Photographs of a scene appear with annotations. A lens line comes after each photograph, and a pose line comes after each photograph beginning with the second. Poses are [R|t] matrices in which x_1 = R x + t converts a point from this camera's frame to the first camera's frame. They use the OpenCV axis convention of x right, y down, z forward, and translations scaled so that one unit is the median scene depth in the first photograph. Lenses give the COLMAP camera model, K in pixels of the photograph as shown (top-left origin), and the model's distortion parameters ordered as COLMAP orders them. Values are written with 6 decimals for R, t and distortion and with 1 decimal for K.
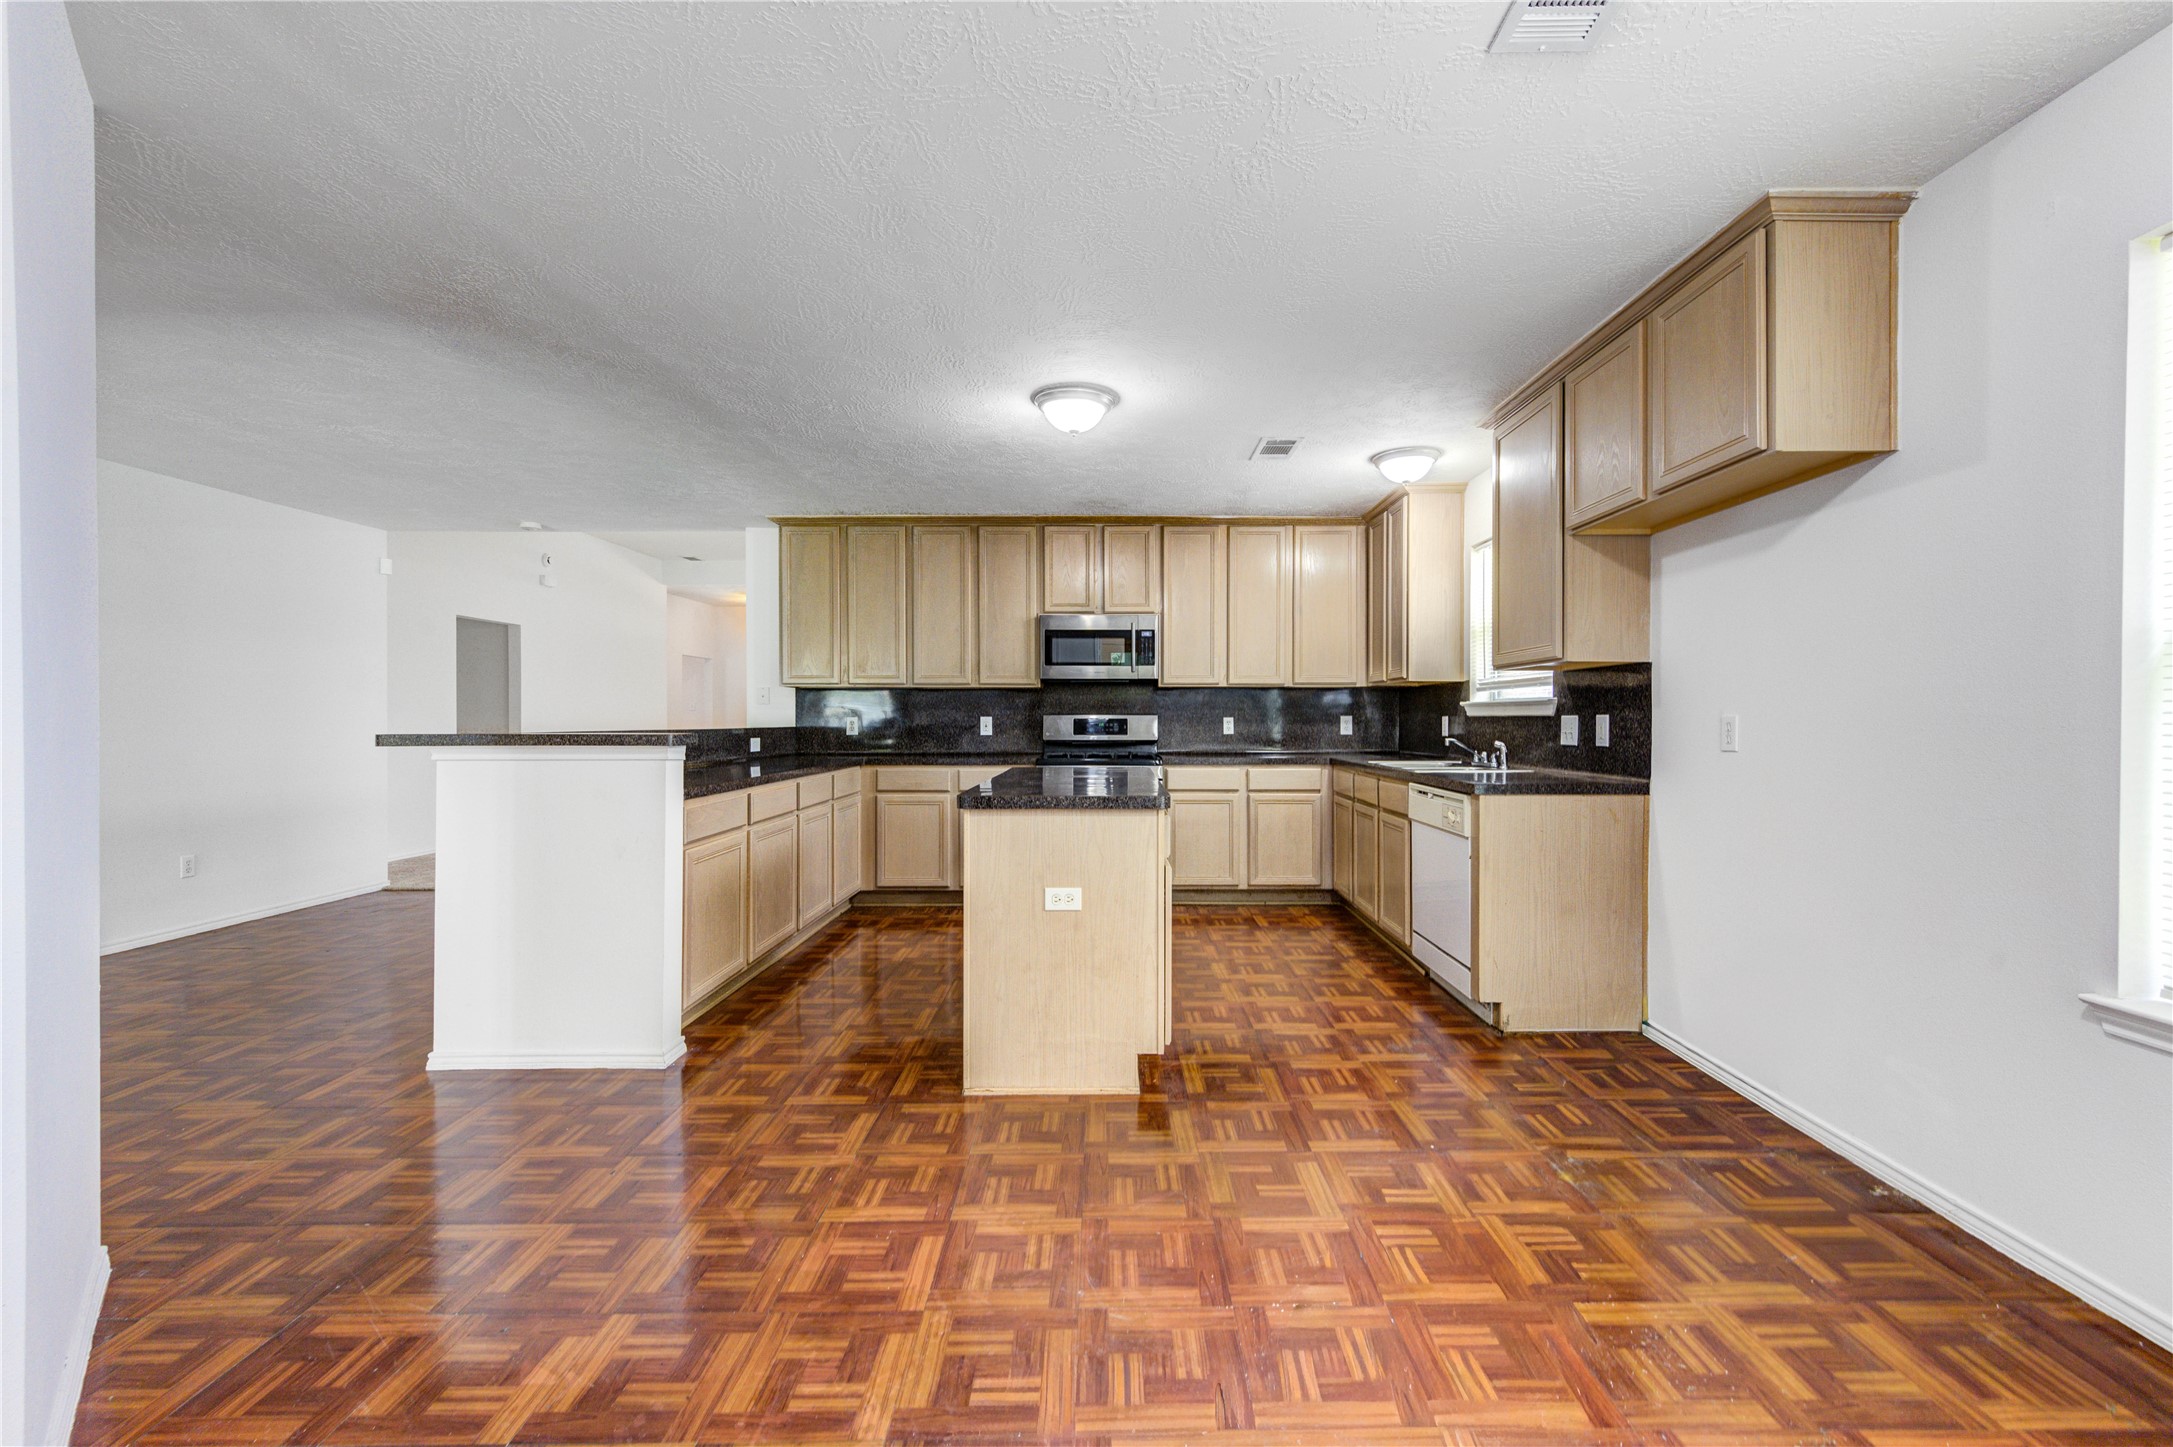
lens RADIAL K [[854.4, 0, 1096.5], [0, 854.4, 731.9], [0, 0, 1]] dist [0.004211, 0.000861]
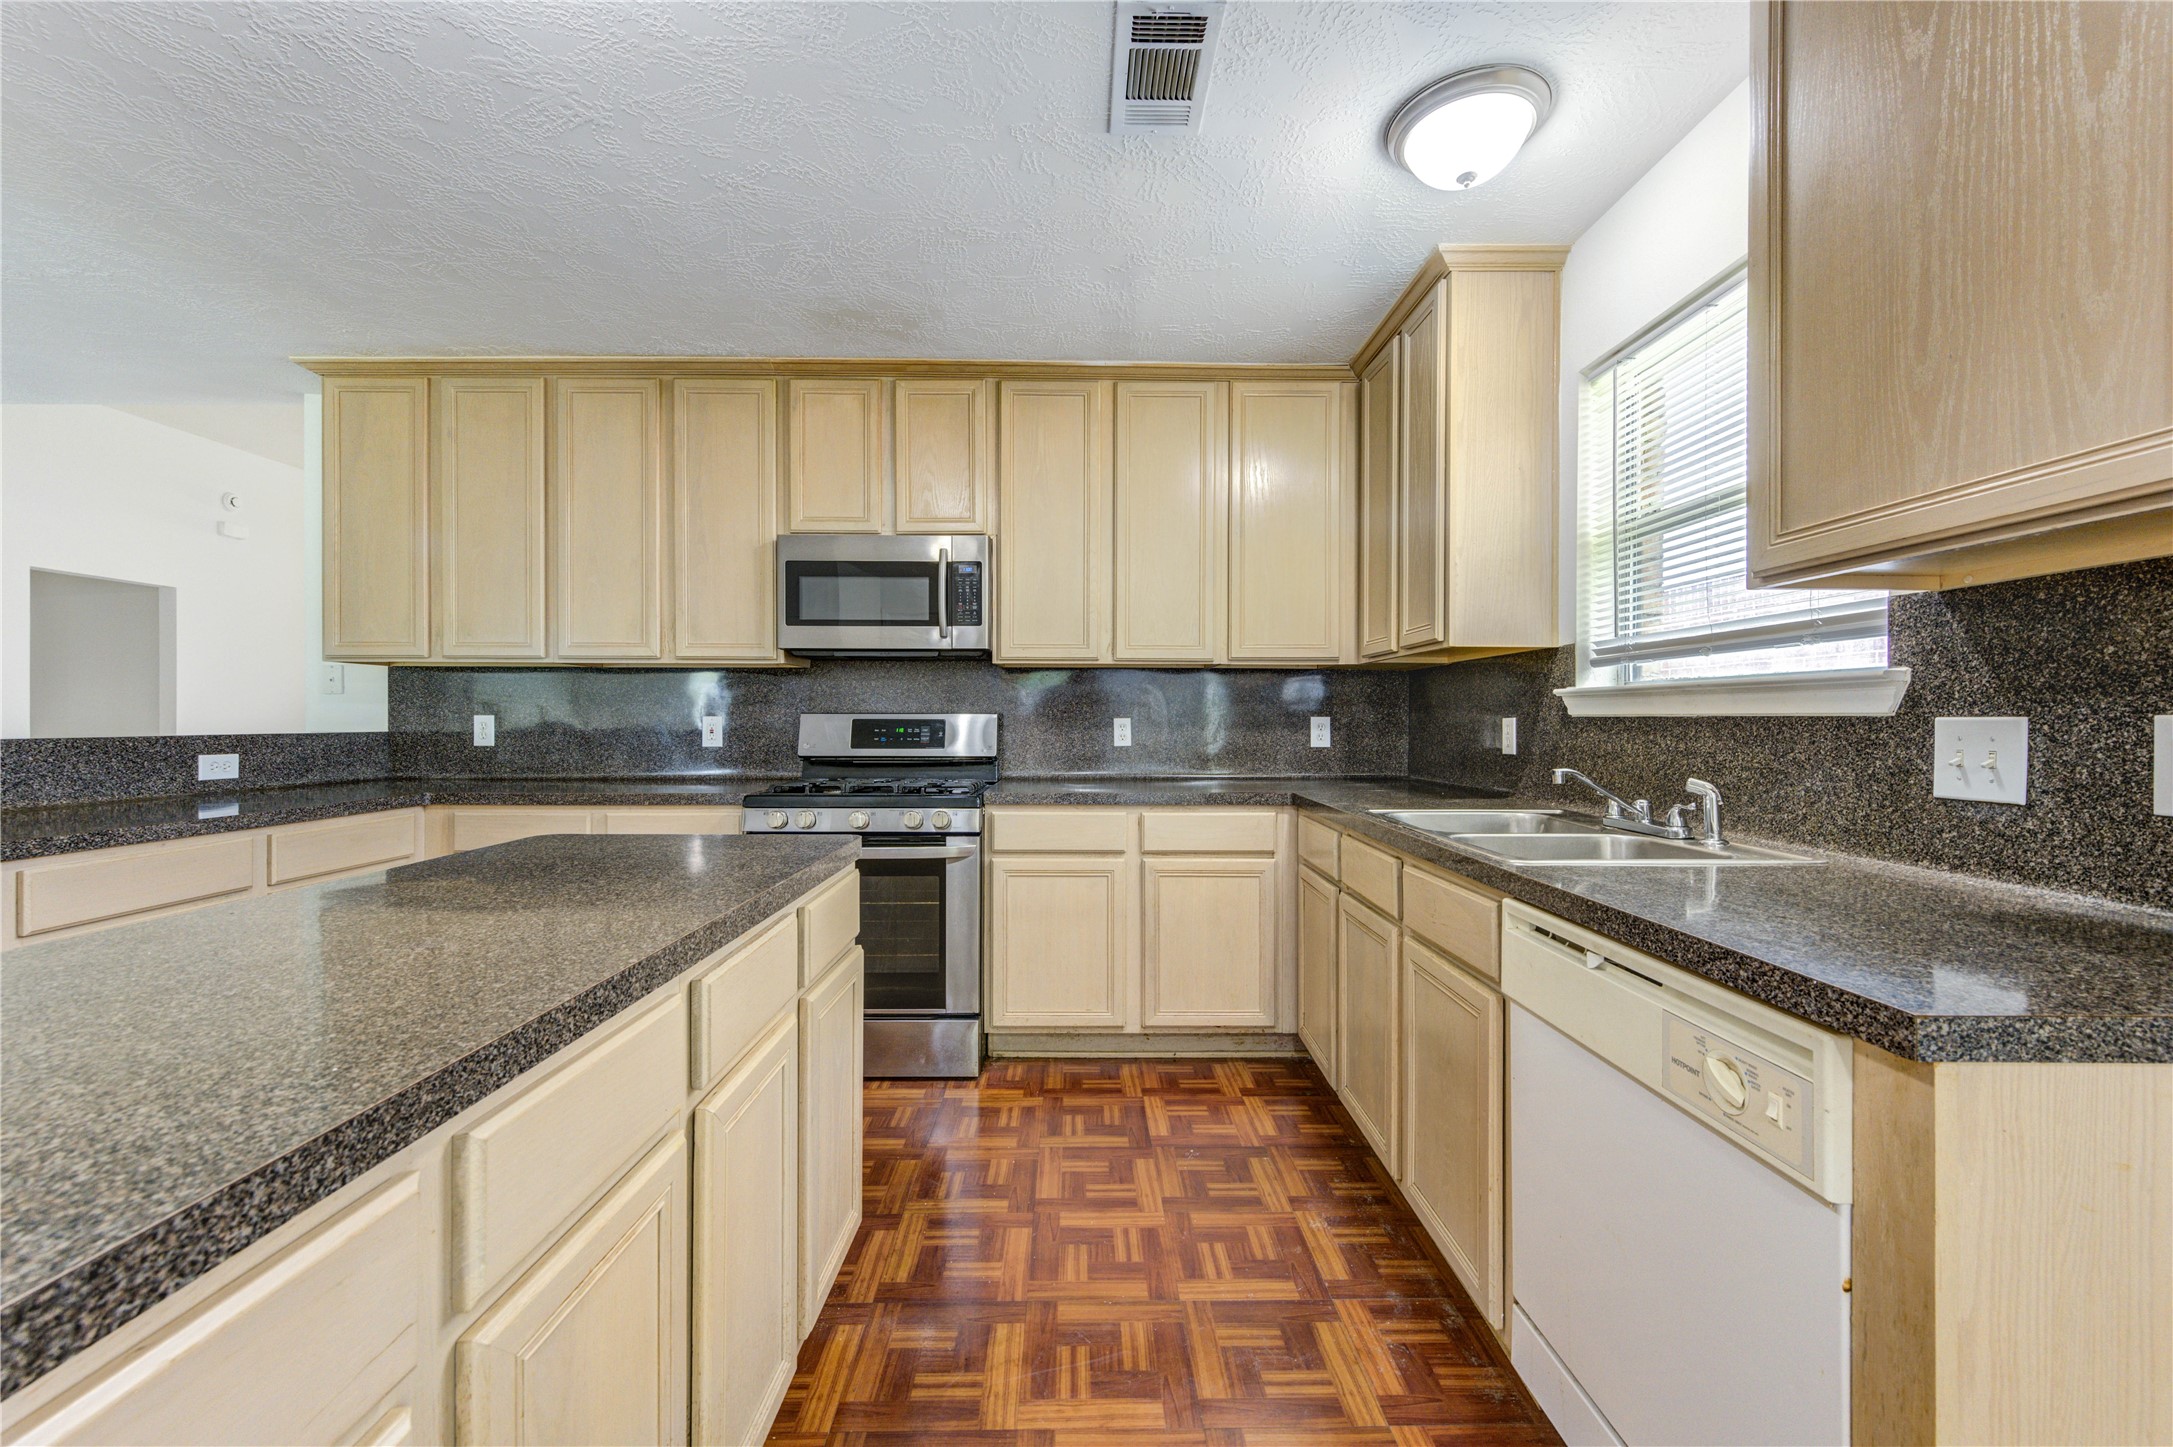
lens RADIAL K [[854.4, 0, 1083.3], [0, 854.4, 720.2], [0, 0, 1]] dist [0.004211, 0.000861]
pose [[0.999993, 0.003144, 0.002238, 0.134163], [-0.003110, 0.999879, -0.015274, -0.007304], [-0.002286, 0.015267, 0.999881, 0.440185]]
